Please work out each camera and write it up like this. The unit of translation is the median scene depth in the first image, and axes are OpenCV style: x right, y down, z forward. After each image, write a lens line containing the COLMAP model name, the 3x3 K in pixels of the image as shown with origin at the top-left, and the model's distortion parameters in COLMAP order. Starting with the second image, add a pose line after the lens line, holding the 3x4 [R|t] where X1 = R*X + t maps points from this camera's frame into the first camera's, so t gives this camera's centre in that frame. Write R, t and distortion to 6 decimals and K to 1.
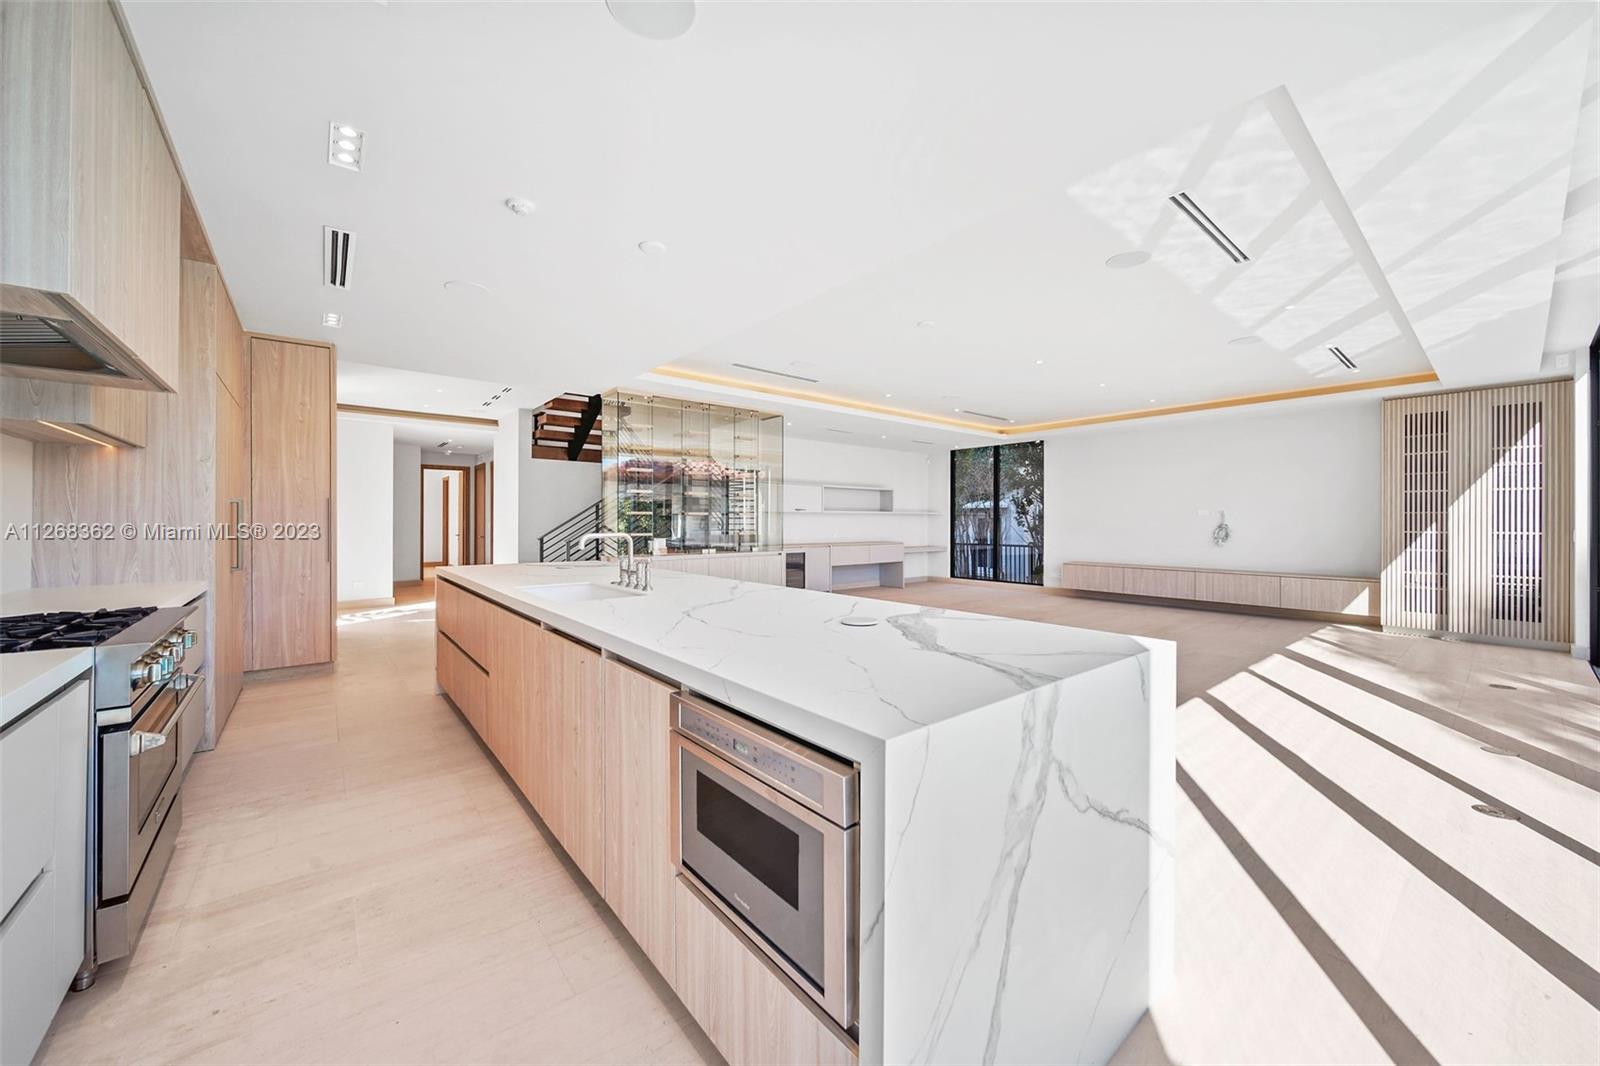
lens RADIAL K [[586.5, 0, 800.9], [0, 586.5, 539.0], [0, 0, 1]] dist [0.000029, -0.000038]
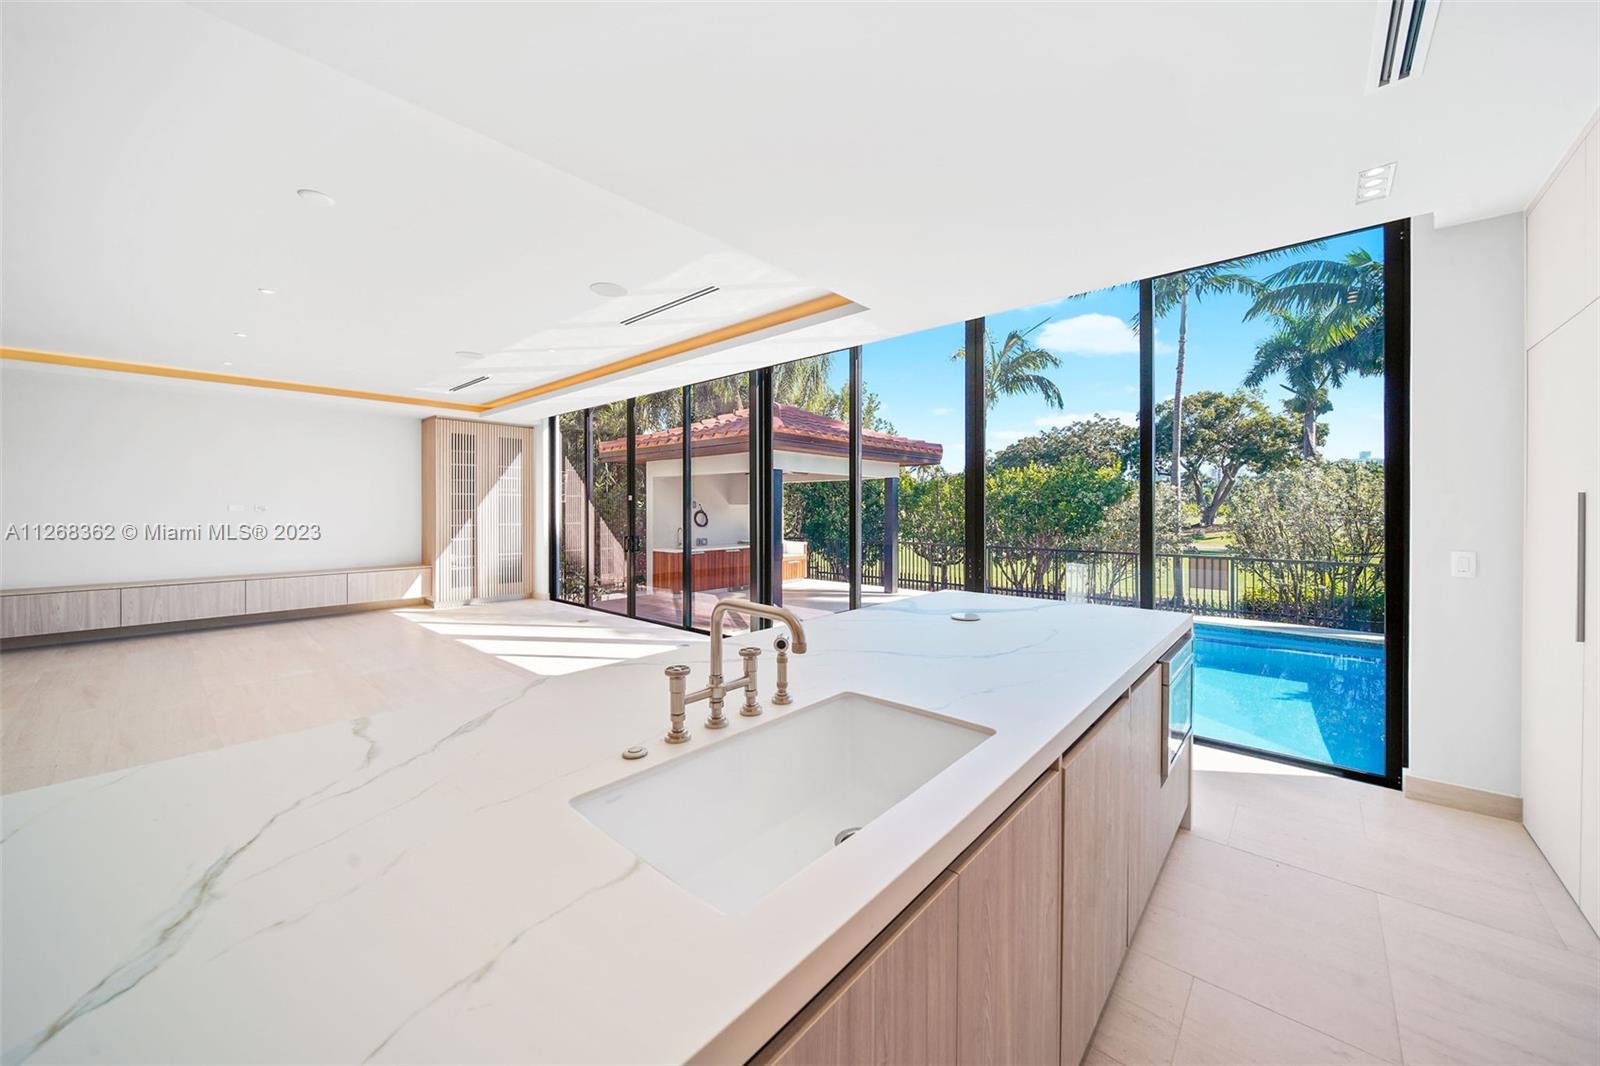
lens RADIAL K [[578.2, 0, 813.3], [0, 578.2, 513.4], [0, 0, 1]] dist [-0.000198, -0.000084]
pose [[-0.165882, -0.004631, 0.986135, -0.332875], [0.031213, 0.999463, 0.009945, -0.027025], [-0.985652, 0.032430, -0.165648, 0.452816]]
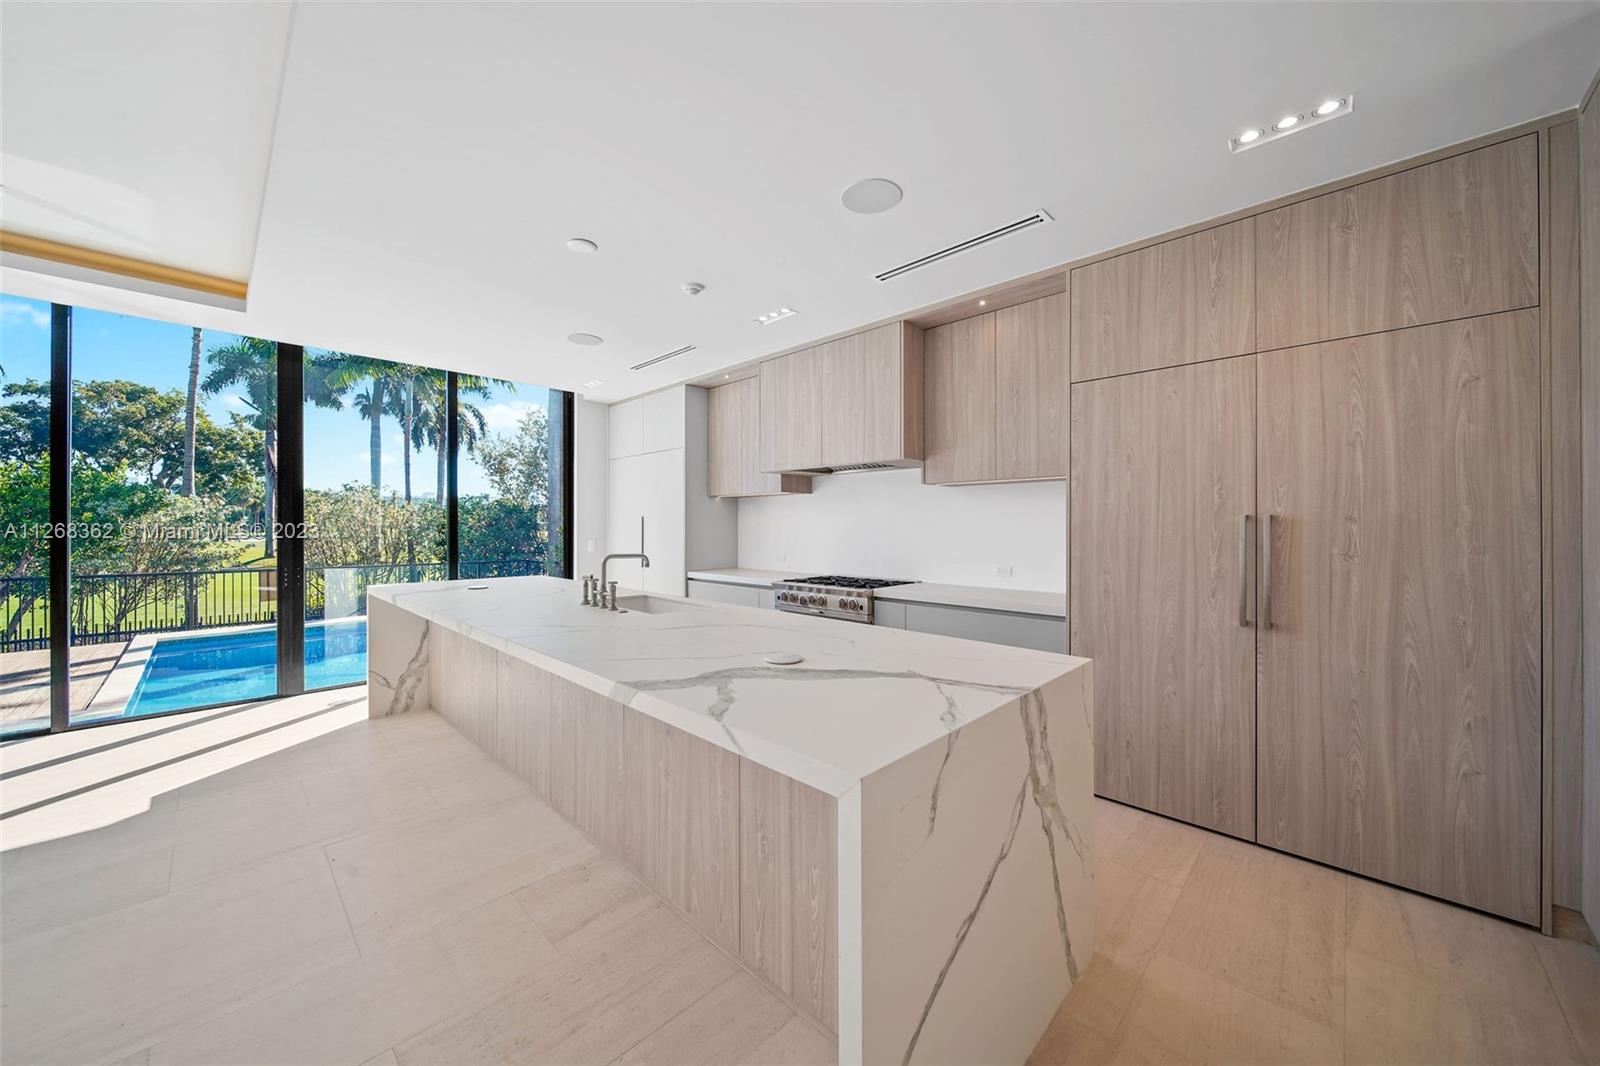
lens RADIAL K [[571.0, 0, 795.4], [0, 571.0, 521.7], [0, 0, 1]] dist [-0.001229, -0.000167]
pose [[-0.994357, -0.001451, -0.106073, -0.242019], [-0.003784, 0.999755, 0.021796, -0.034934], [0.106016, 0.022075, -0.994119, 0.909295]]
